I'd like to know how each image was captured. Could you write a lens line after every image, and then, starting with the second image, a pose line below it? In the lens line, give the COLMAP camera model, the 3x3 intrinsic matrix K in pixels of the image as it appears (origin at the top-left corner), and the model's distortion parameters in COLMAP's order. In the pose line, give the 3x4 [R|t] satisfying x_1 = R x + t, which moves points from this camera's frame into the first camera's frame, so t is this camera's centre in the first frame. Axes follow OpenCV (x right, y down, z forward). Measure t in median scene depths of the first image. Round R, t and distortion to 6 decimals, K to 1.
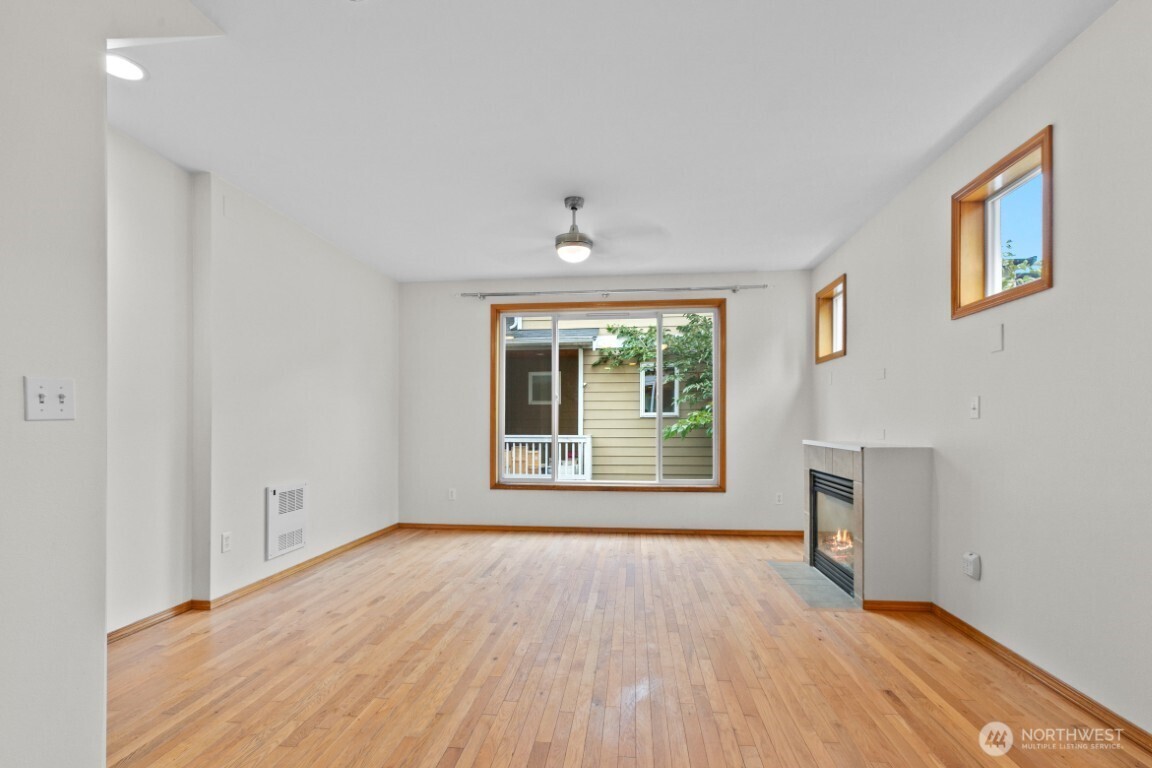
lens RADIAL K [[527.2, 0, 572.4], [0, 527.2, 421.9], [0, 0, 1]] dist [0.002047, -0.000286]
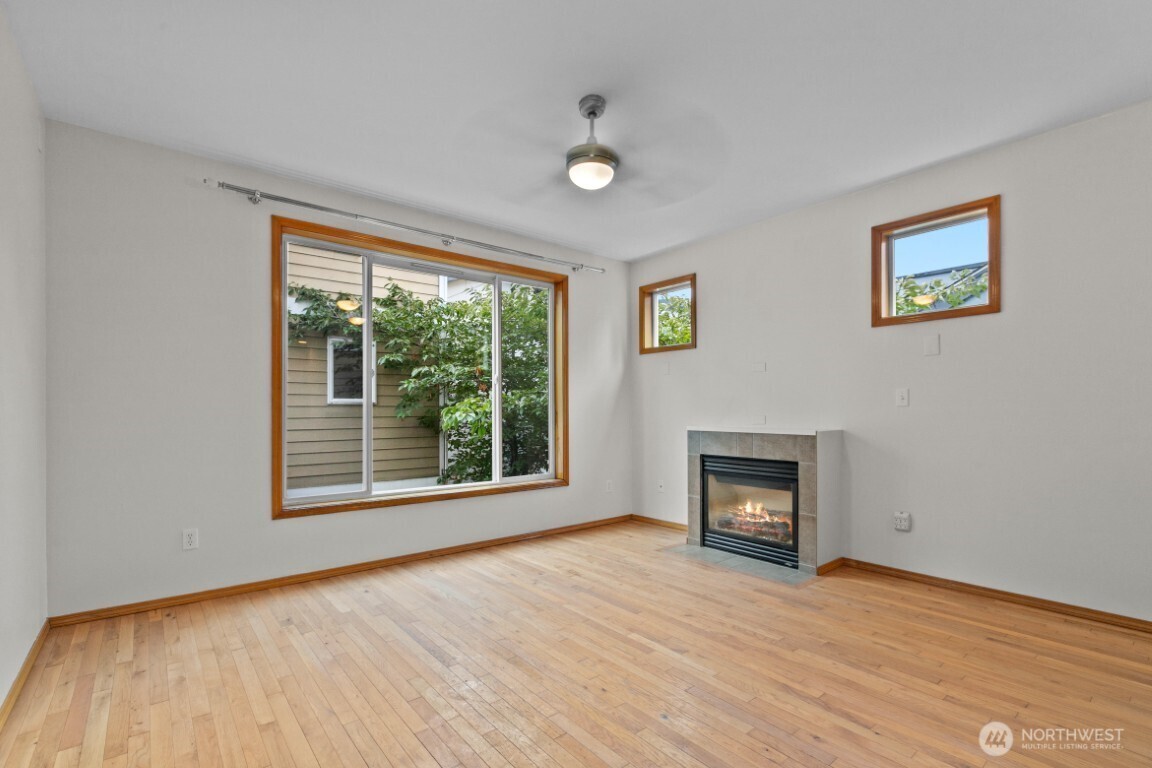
lens RADIAL K [[527.2, 0, 576.8], [0, 527.2, 410.4], [0, 0, 1]] dist [0.002047, -0.000286]
pose [[0.700916, -0.000067, 0.713244, -0.358843], [0.000359, 1.000000, -0.000260, 0.001901], [-0.713244, 0.000438, 0.700916, 0.340820]]
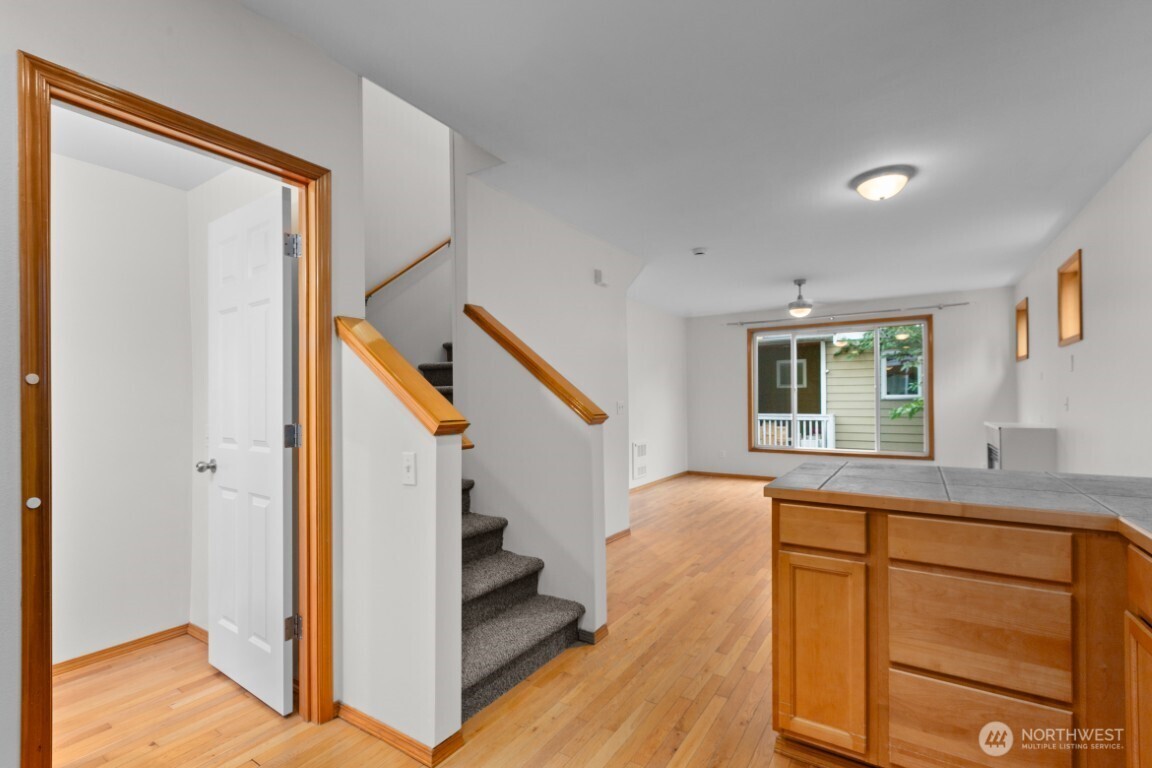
lens RADIAL K [[527.2, 0, 573.2], [0, 527.2, 386.1], [0, 0, 1]] dist [0.002047, -0.000286]
pose [[0.897514, -0.015175, -0.440725, 0.062472], [0.006149, 0.999741, -0.021902, -0.029573], [0.440944, 0.016947, 0.897375, -0.585726]]
